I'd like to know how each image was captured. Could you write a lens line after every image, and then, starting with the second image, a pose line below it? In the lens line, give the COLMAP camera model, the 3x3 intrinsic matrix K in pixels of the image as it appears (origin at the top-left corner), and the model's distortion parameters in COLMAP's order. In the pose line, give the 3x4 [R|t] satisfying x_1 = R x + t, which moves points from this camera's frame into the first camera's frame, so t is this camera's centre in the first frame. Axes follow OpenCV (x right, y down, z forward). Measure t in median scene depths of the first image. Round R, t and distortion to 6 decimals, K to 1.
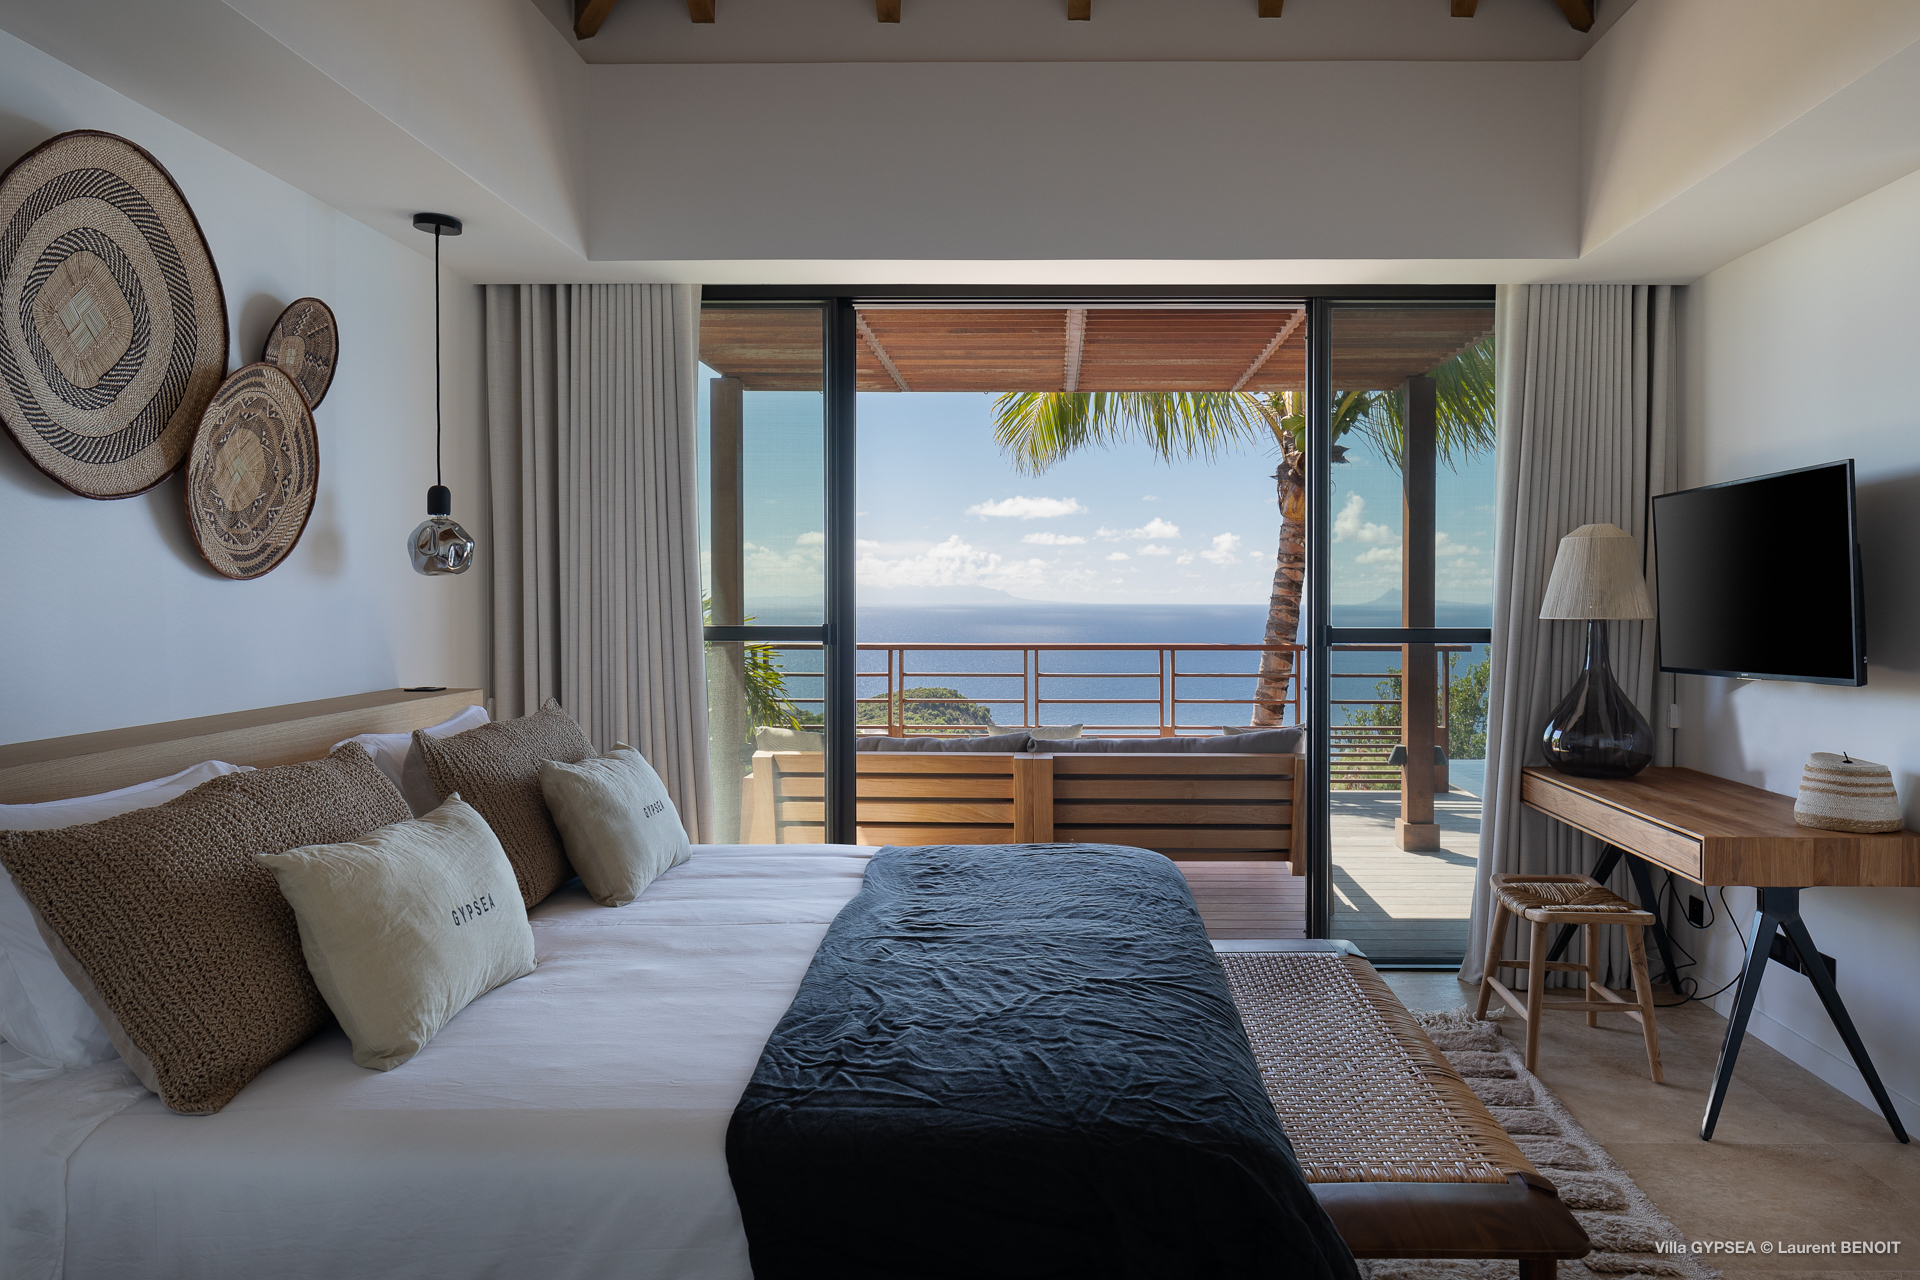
lens RADIAL K [[1333.2, 0, 960.0], [0, 1333.2, 640.0], [0, 0, 1]] dist [0.002057, -0.001213]
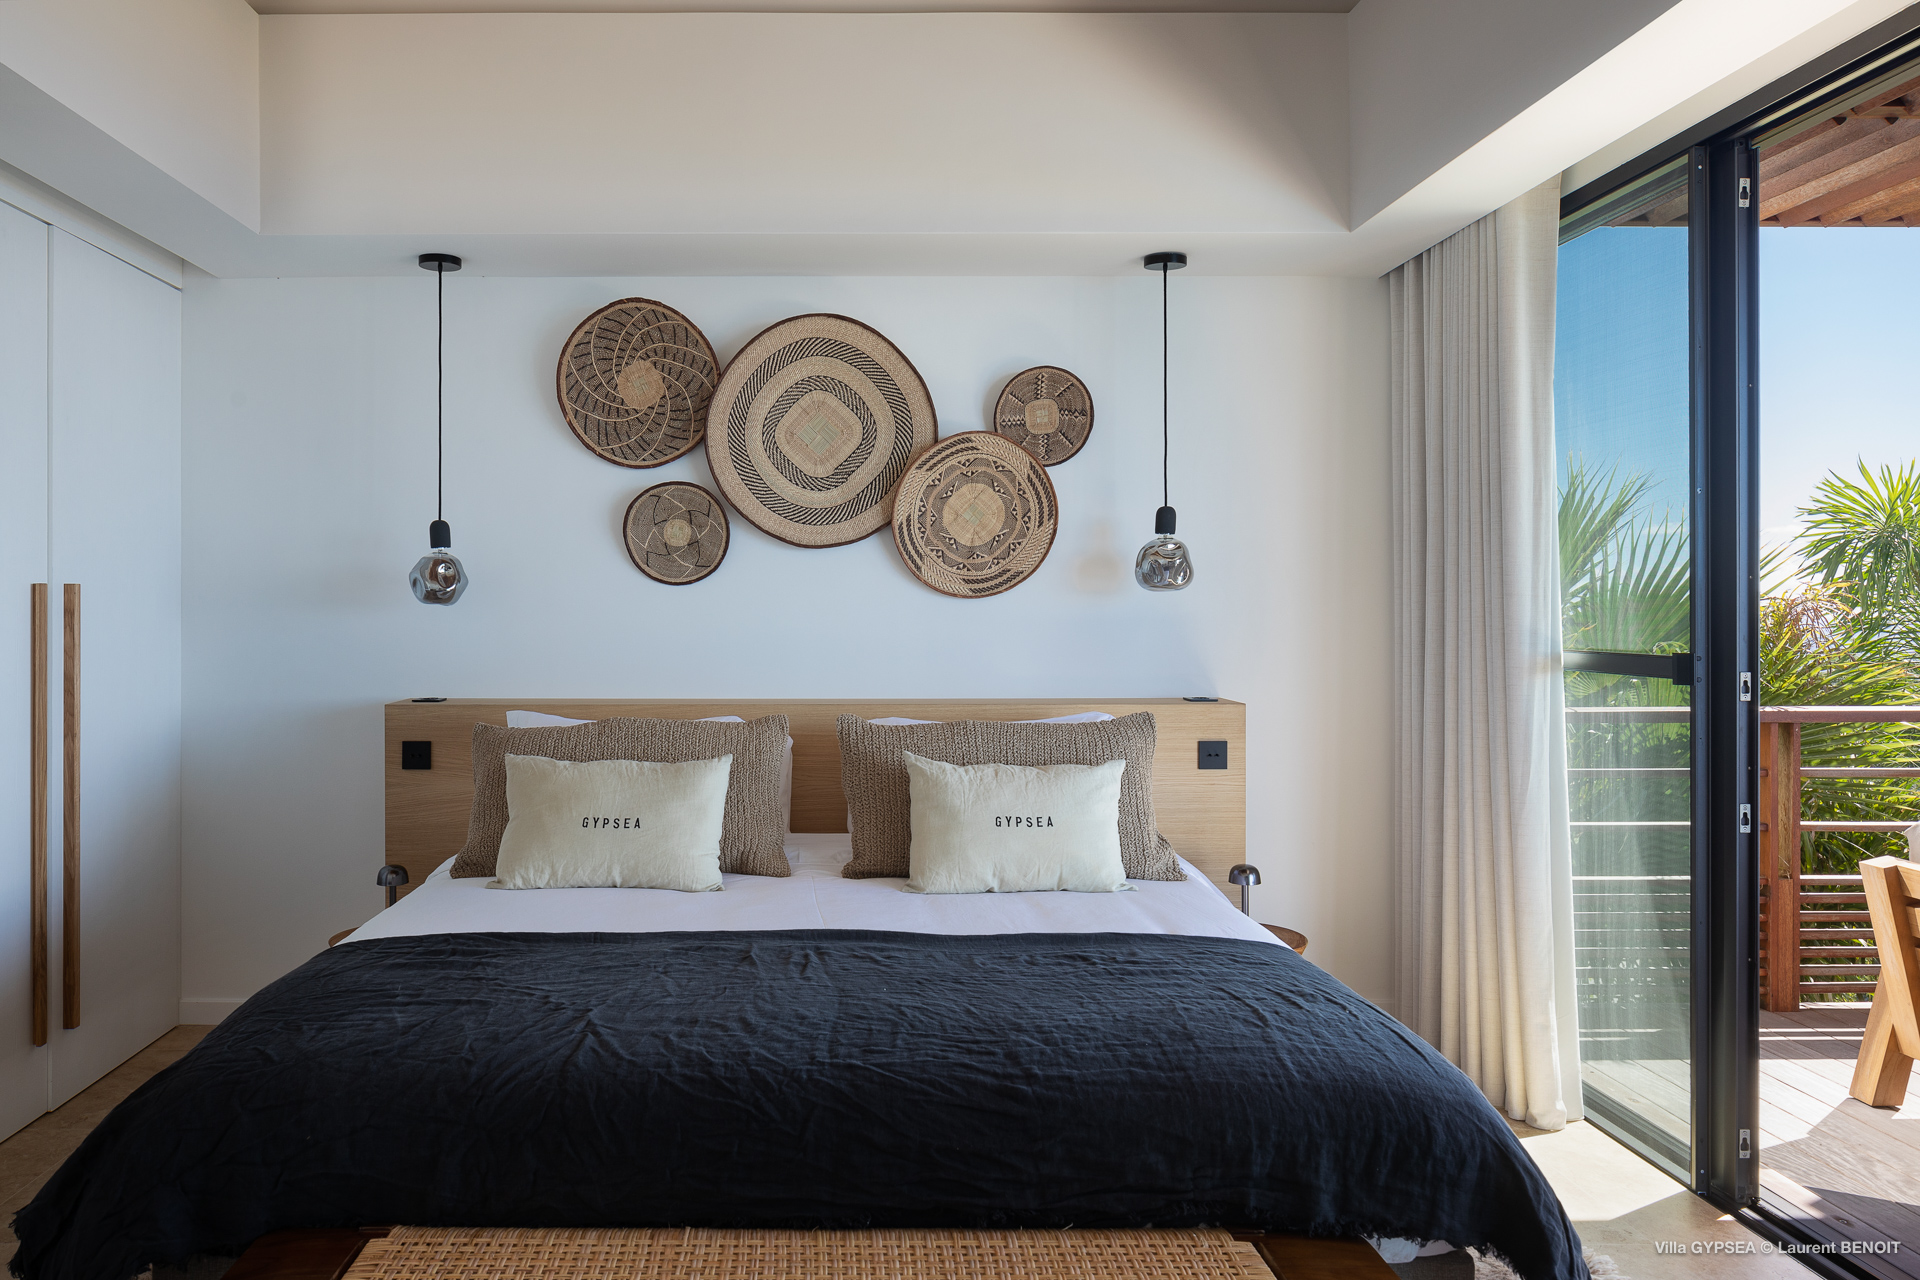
lens RADIAL K [[1333.2, 0, 960.0], [0, 1333.2, 640.0], [0, 0, 1]] dist [0.002057, -0.001213]
pose [[0.067198, -0.004704, -0.997729, 0.772581], [-0.033439, 0.999416, -0.006964, 0.005763], [0.997179, 0.033831, 0.067002, 0.903384]]
